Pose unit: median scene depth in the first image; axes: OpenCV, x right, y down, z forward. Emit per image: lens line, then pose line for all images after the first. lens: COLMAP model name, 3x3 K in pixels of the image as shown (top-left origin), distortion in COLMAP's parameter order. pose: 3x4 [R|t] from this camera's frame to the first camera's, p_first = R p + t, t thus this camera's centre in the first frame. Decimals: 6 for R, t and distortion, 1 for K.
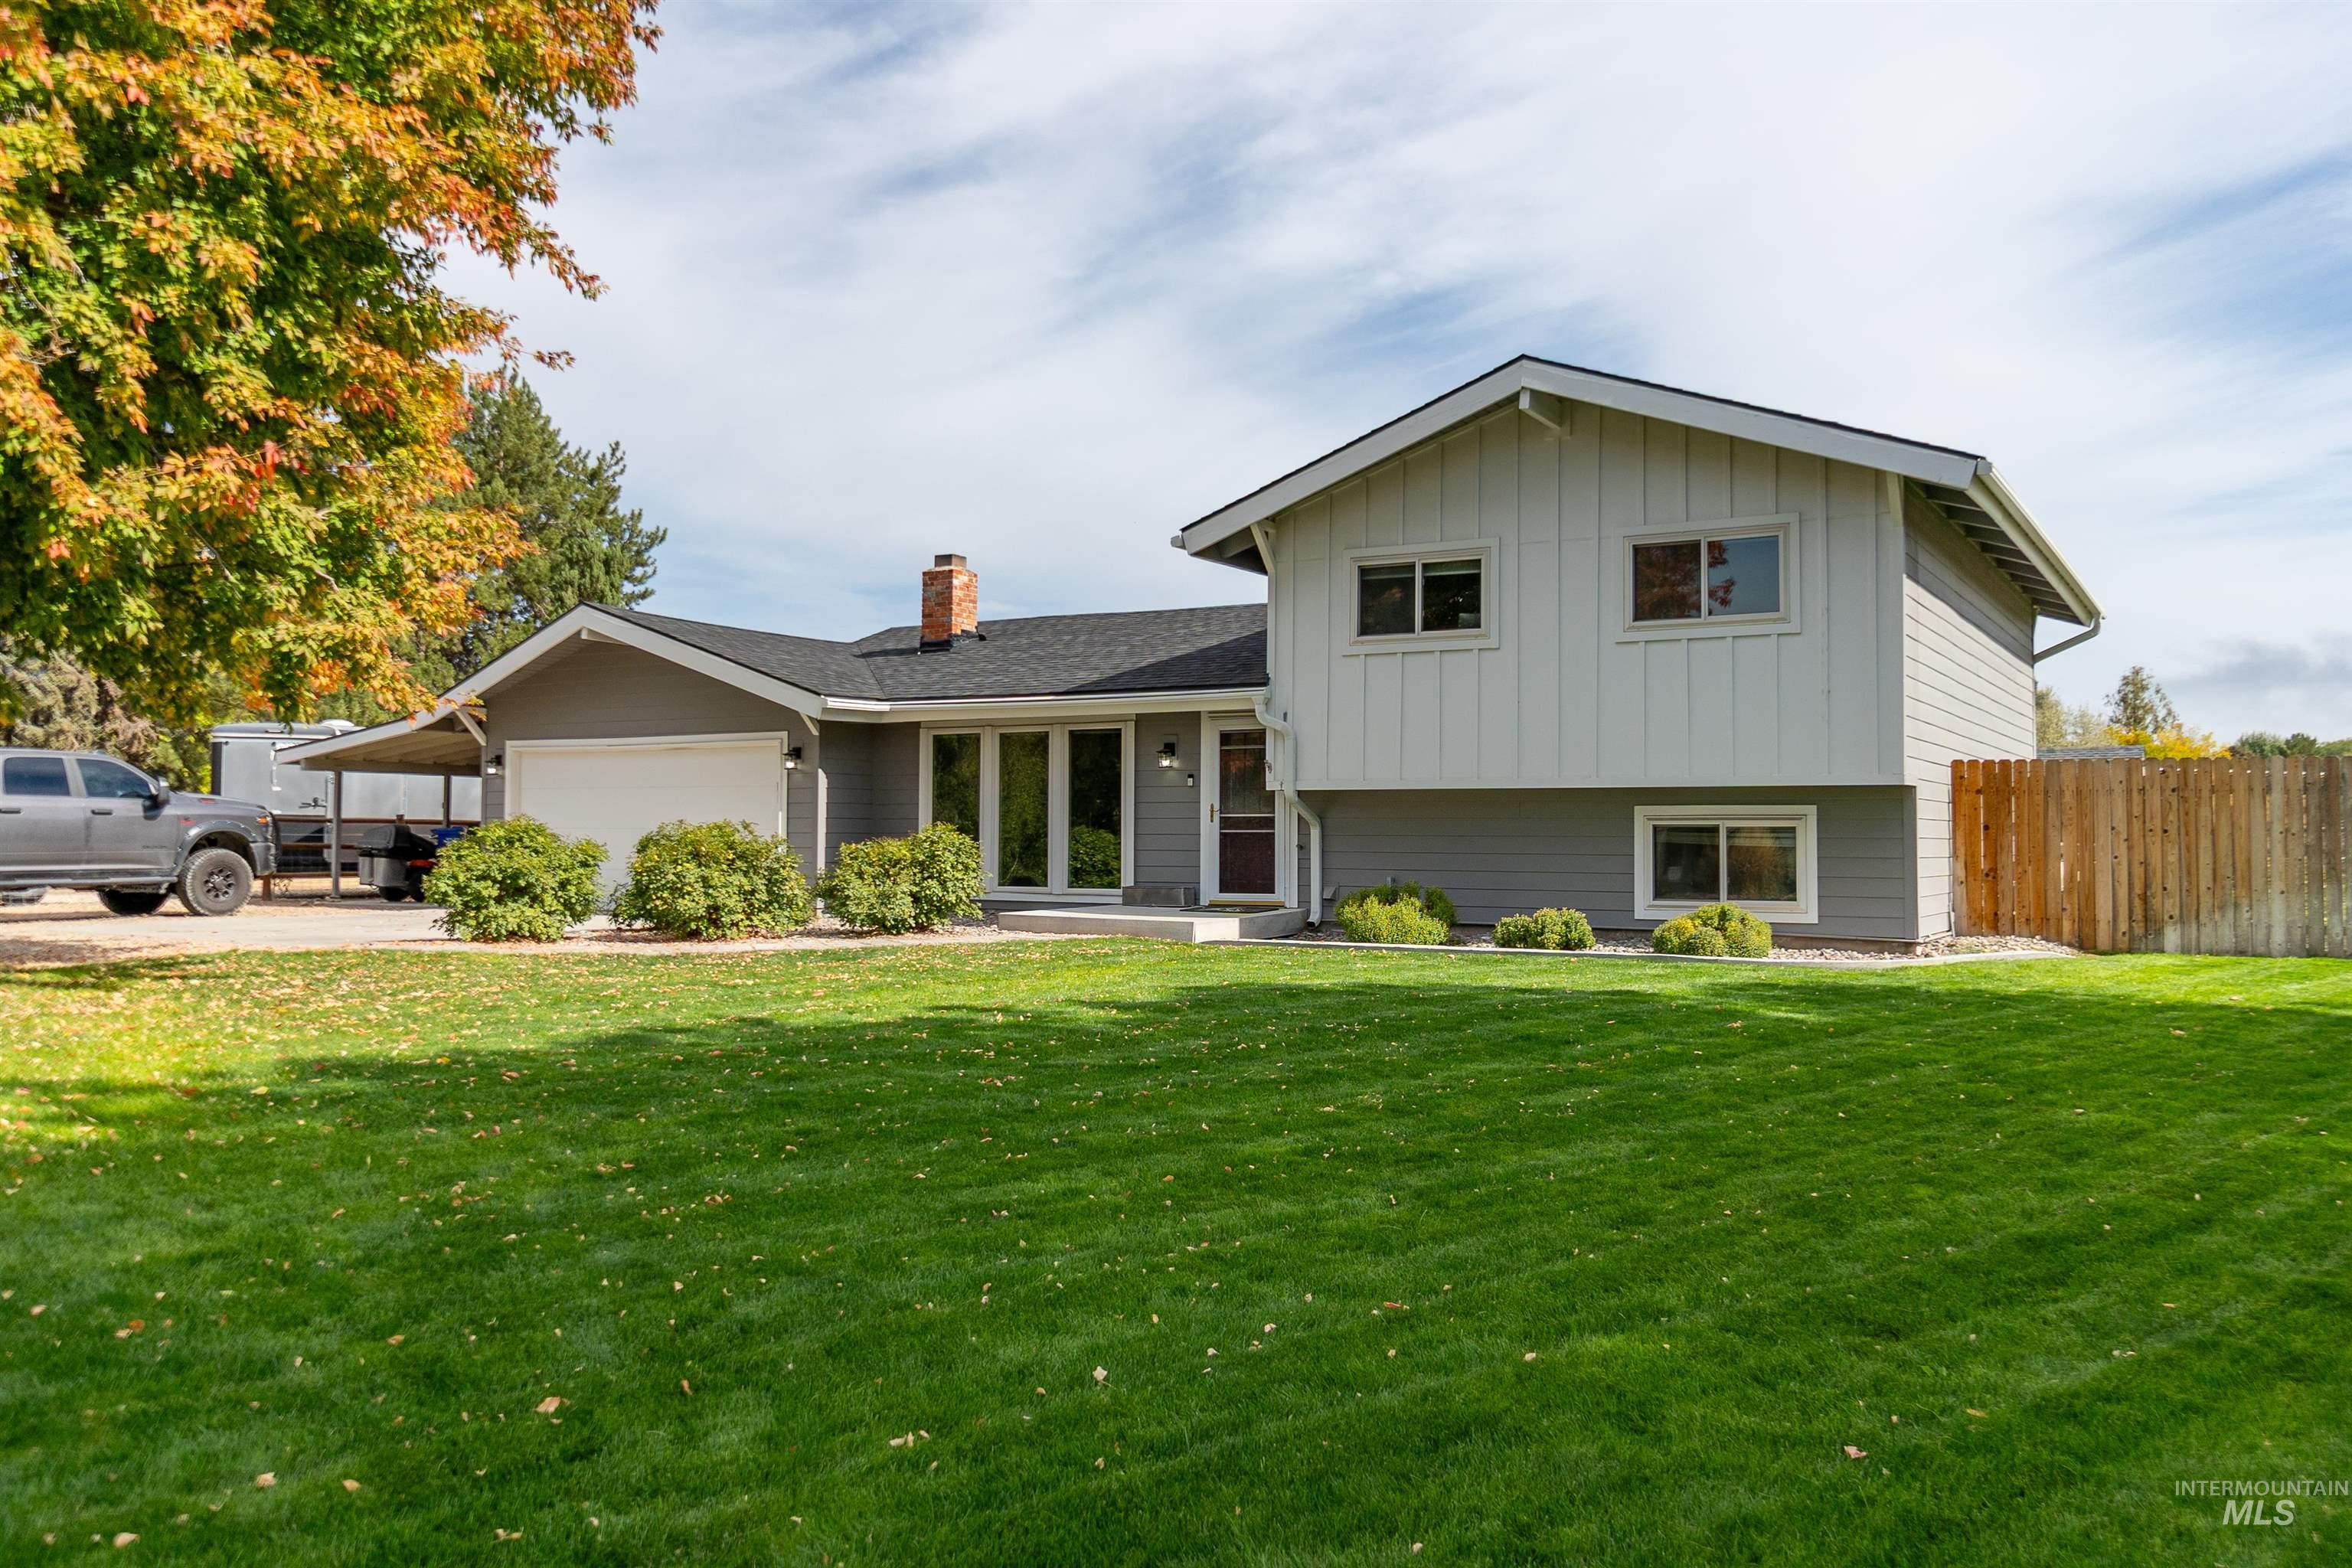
lens RADIAL K [[1813.5, 0, 1172.6], [0, 1813.5, 793.7], [0, 0, 1]] dist [-0.005968, 0.010644]
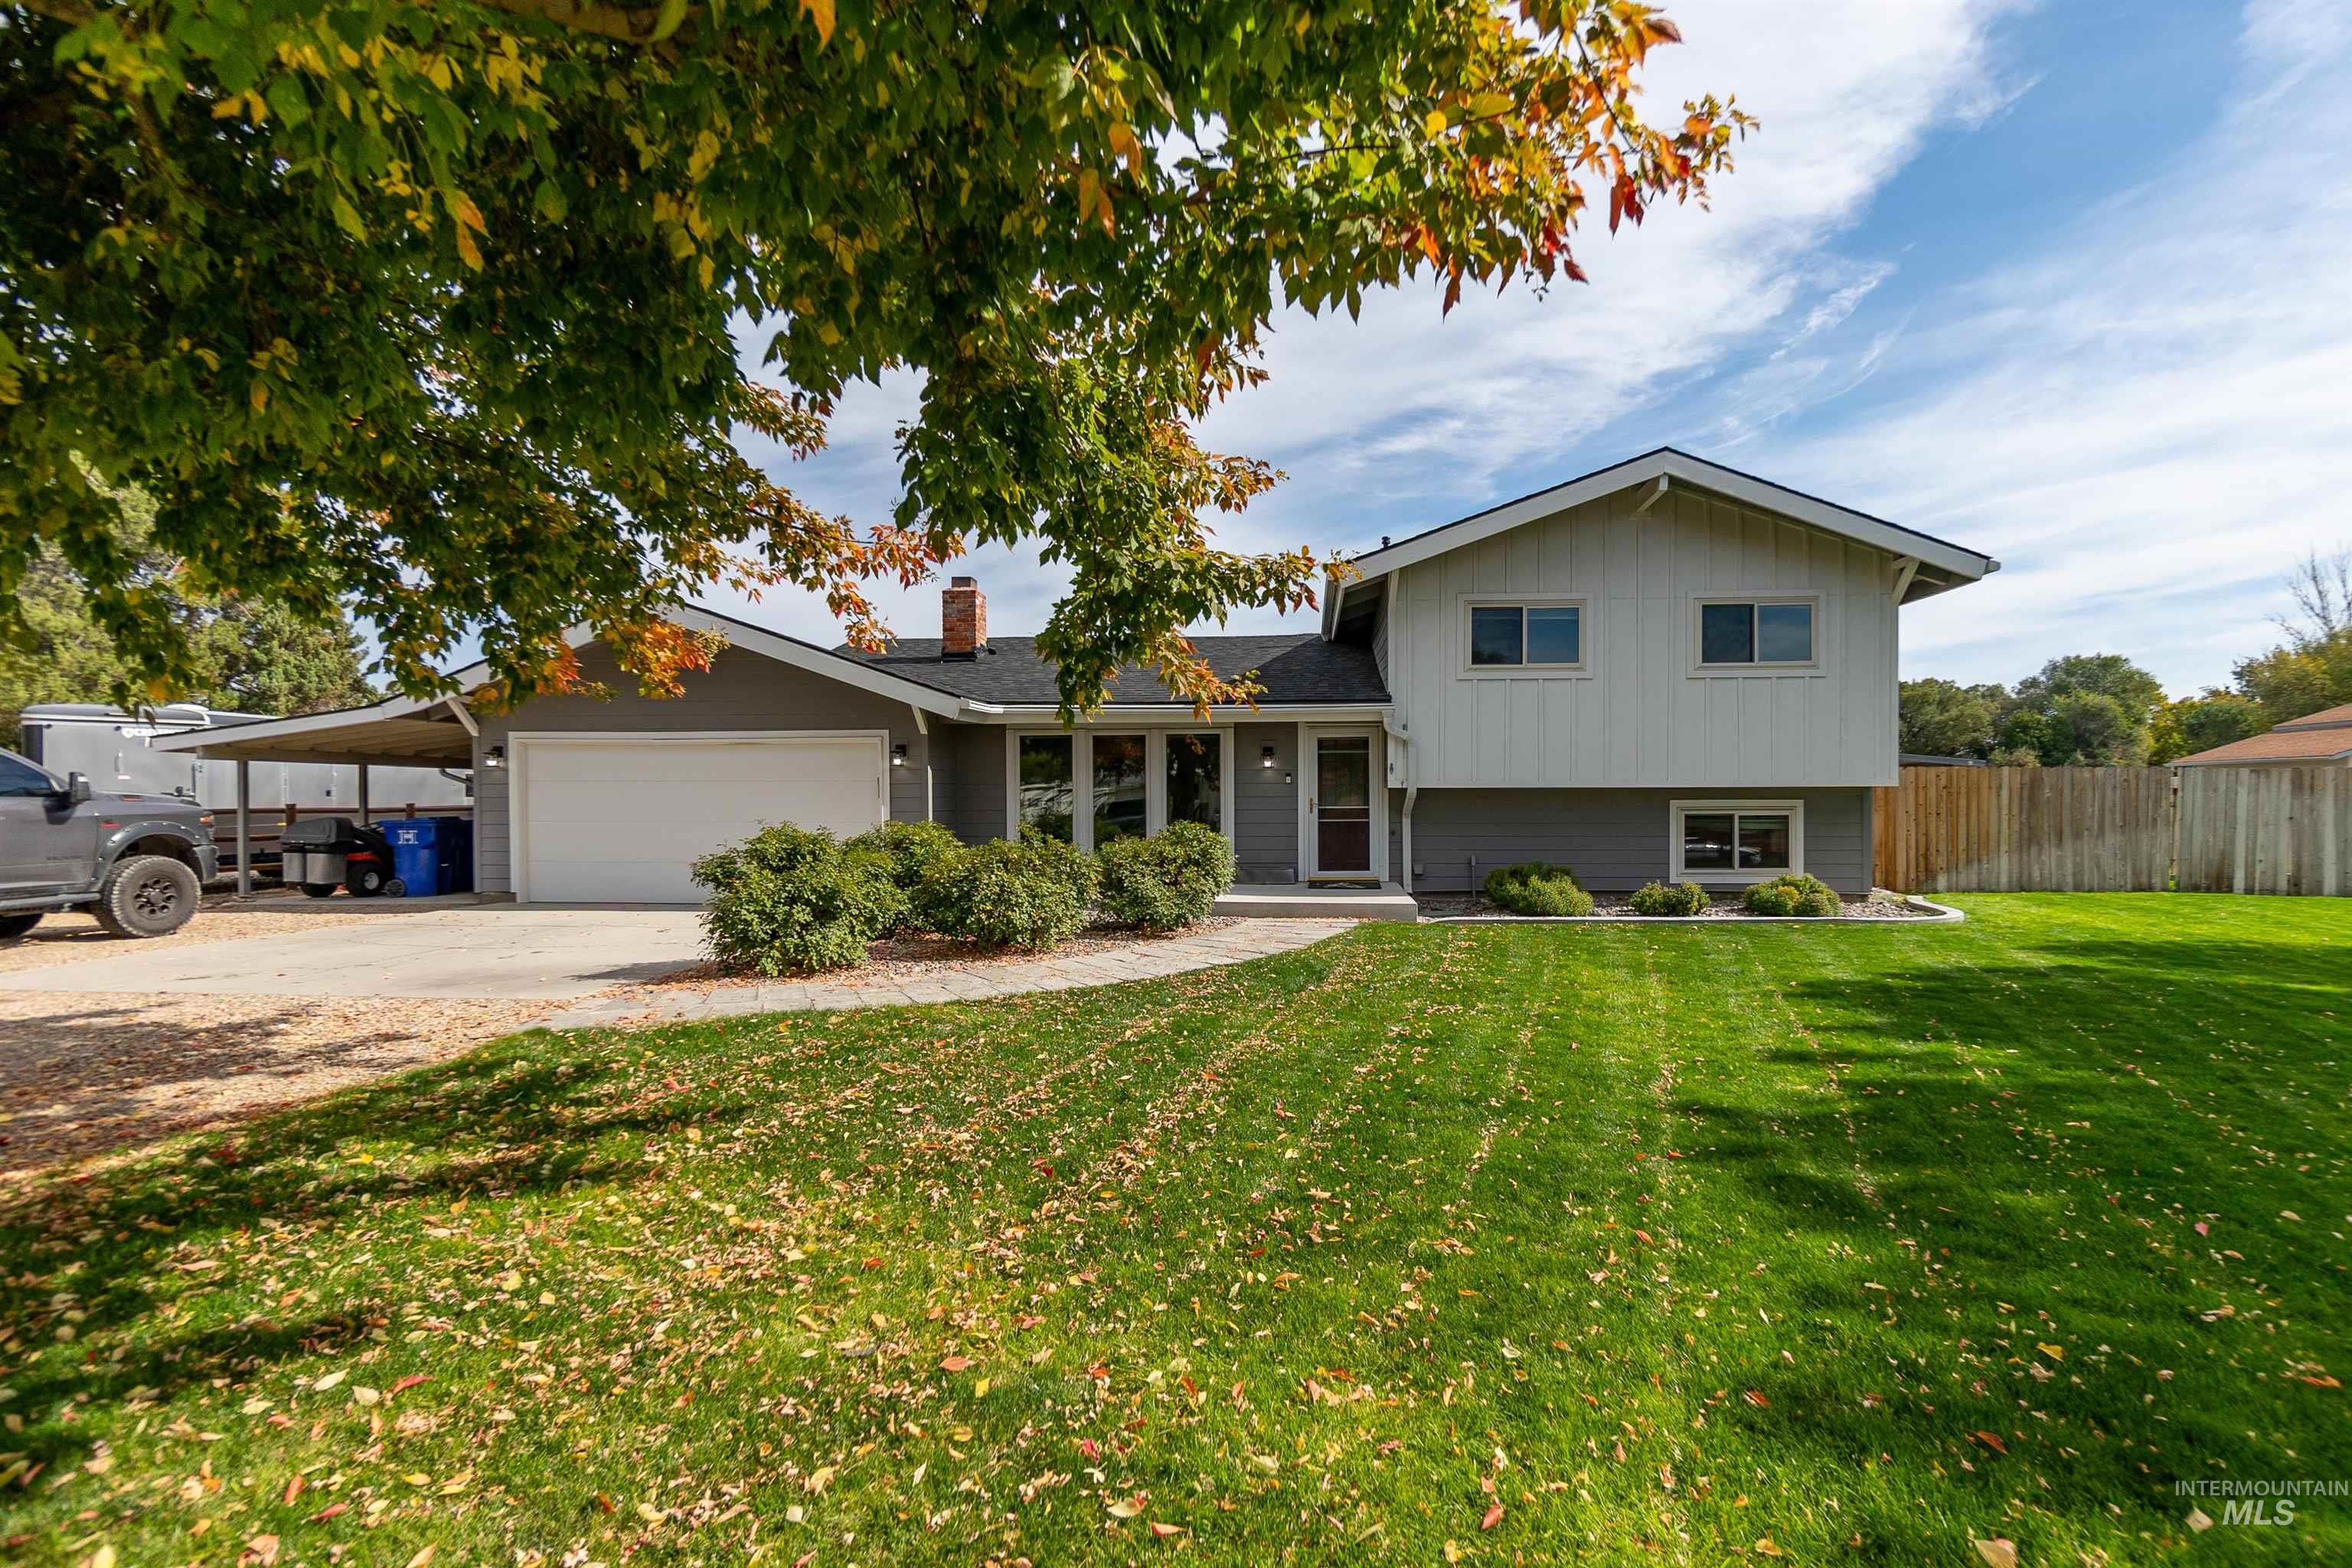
lens RADIAL K [[1017.0, 0, 1096.4], [0, 1017.0, 812.6], [0, 0, 1]] dist [0.001378, -0.000438]
pose [[0.891527, -0.016639, 0.452662, -0.339298], [-0.004213, 0.998977, 0.045018, -0.011860], [-0.452948, -0.042041, 0.890545, 0.373102]]
